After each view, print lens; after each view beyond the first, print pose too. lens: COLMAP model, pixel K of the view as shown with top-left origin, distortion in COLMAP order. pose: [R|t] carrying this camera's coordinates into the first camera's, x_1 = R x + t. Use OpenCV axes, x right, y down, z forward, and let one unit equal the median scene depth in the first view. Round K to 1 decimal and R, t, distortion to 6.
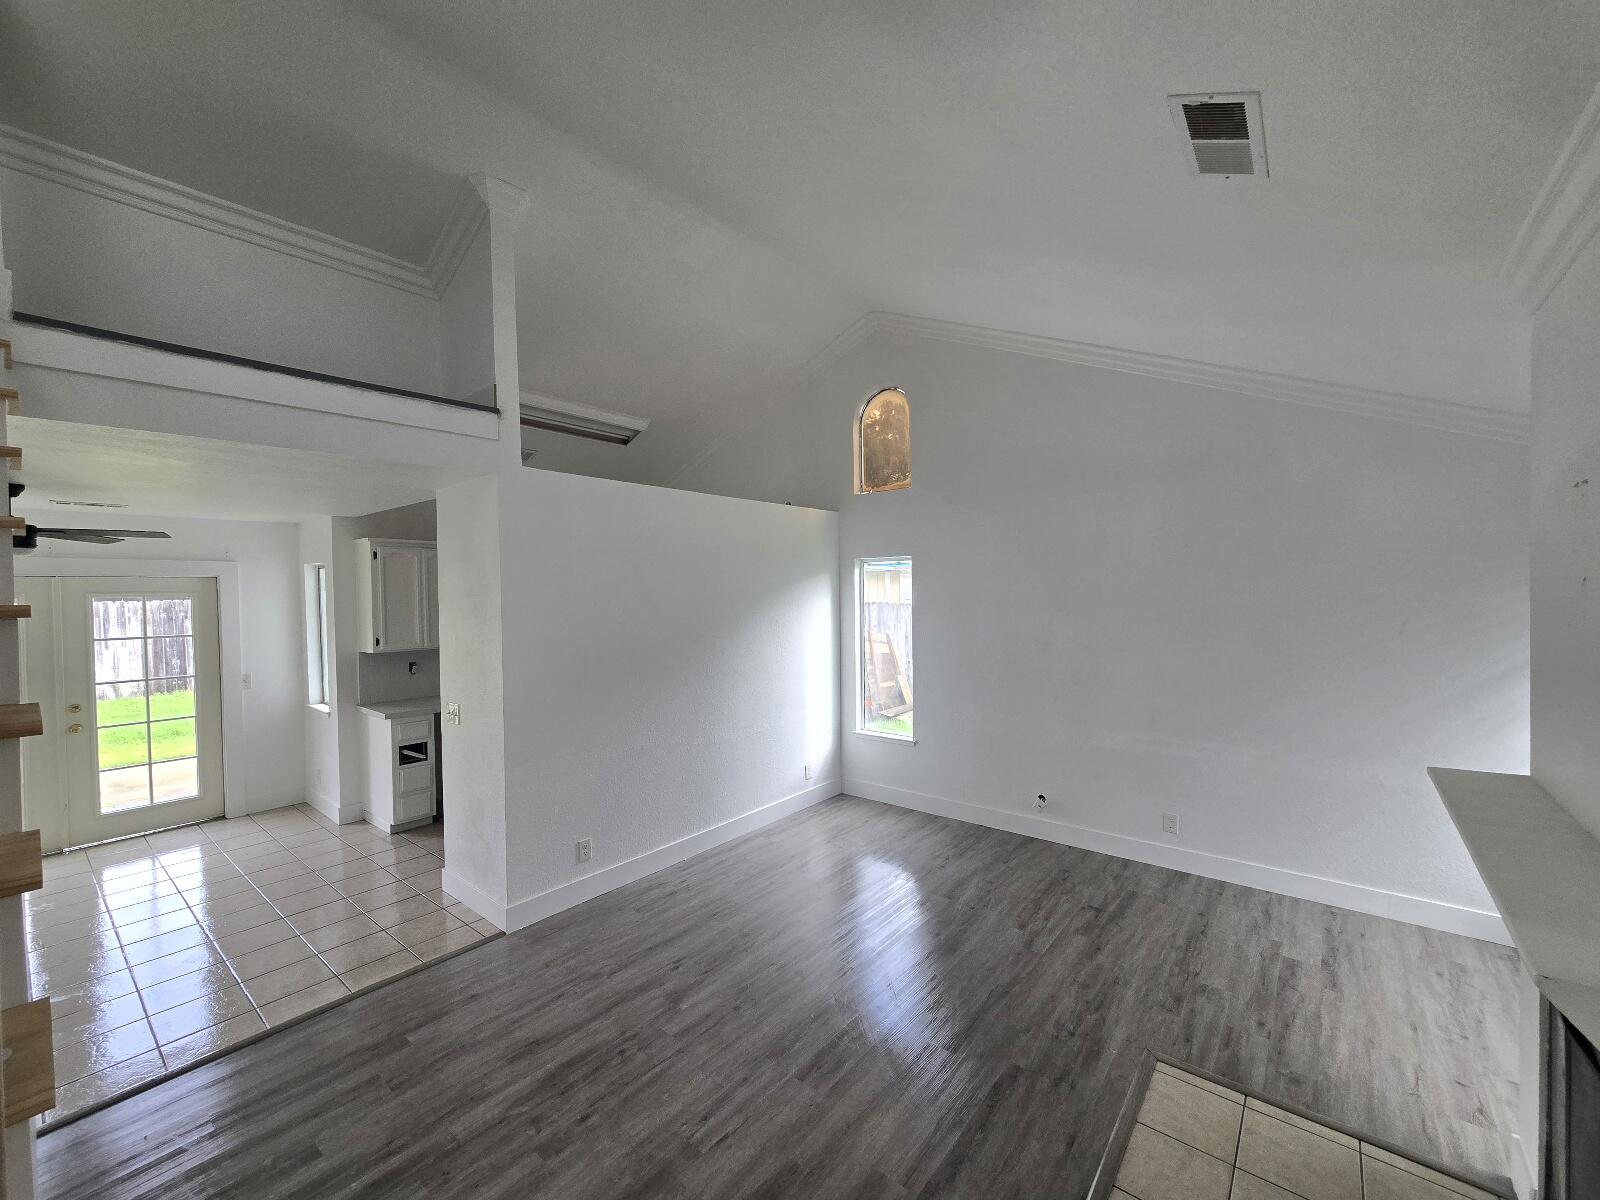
lens RADIAL K [[653.9, 0, 794.7], [0, 653.9, 601.9], [0, 0, 1]] dist [-0.002224, 0.001233]
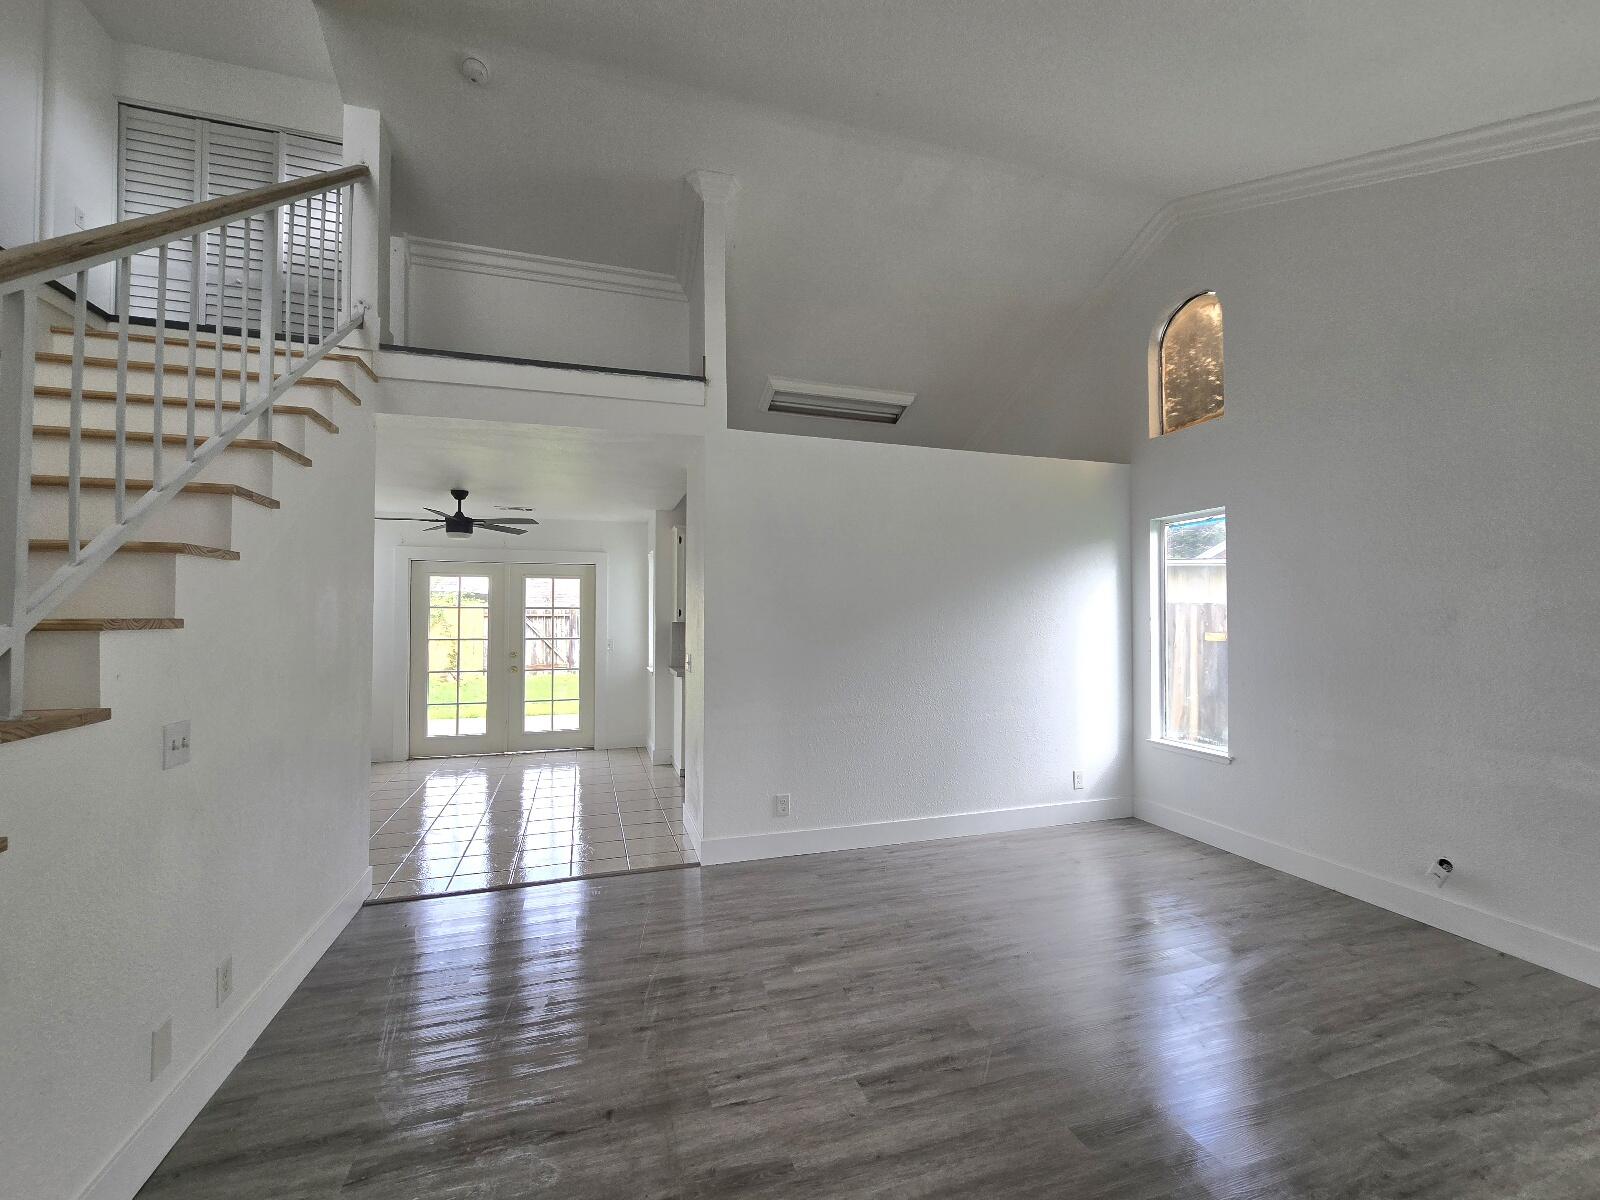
lens RADIAL K [[653.9, 0, 797.6], [0, 653.9, 604.5], [0, 0, 1]] dist [-0.002224, 0.001233]
pose [[0.840047, 0.001074, -0.542512, 0.191030], [-0.020075, 0.999375, -0.029108, 0.079889], [0.542142, 0.035343, 0.839543, 0.127099]]
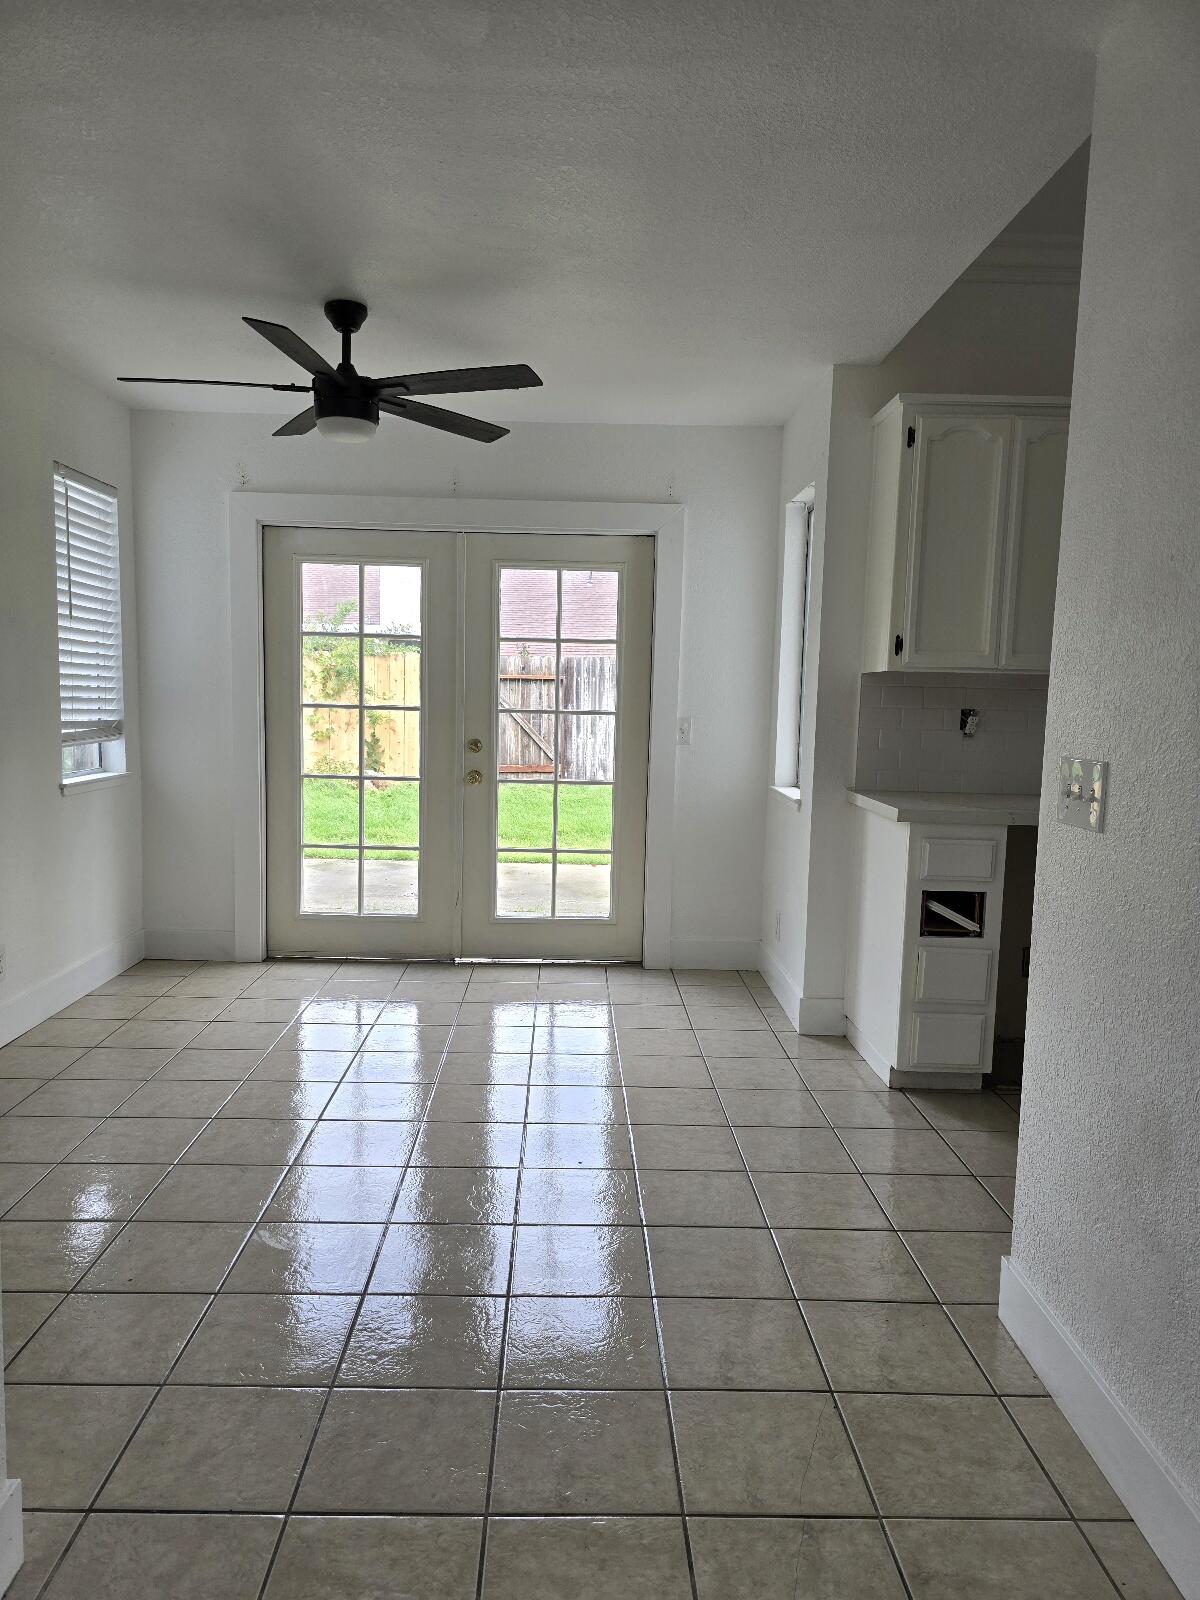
lens RADIAL K [[1078.2, 0, 596.2], [0, 1078.2, 812.6], [0, 0, 1]] dist [0.054682, 0.000691]
pose [[0.651278, 0.111141, -0.750656, -0.229012], [-0.045855, 0.993173, 0.107263, 0.107438], [0.757453, -0.035437, 0.651928, 0.395639]]
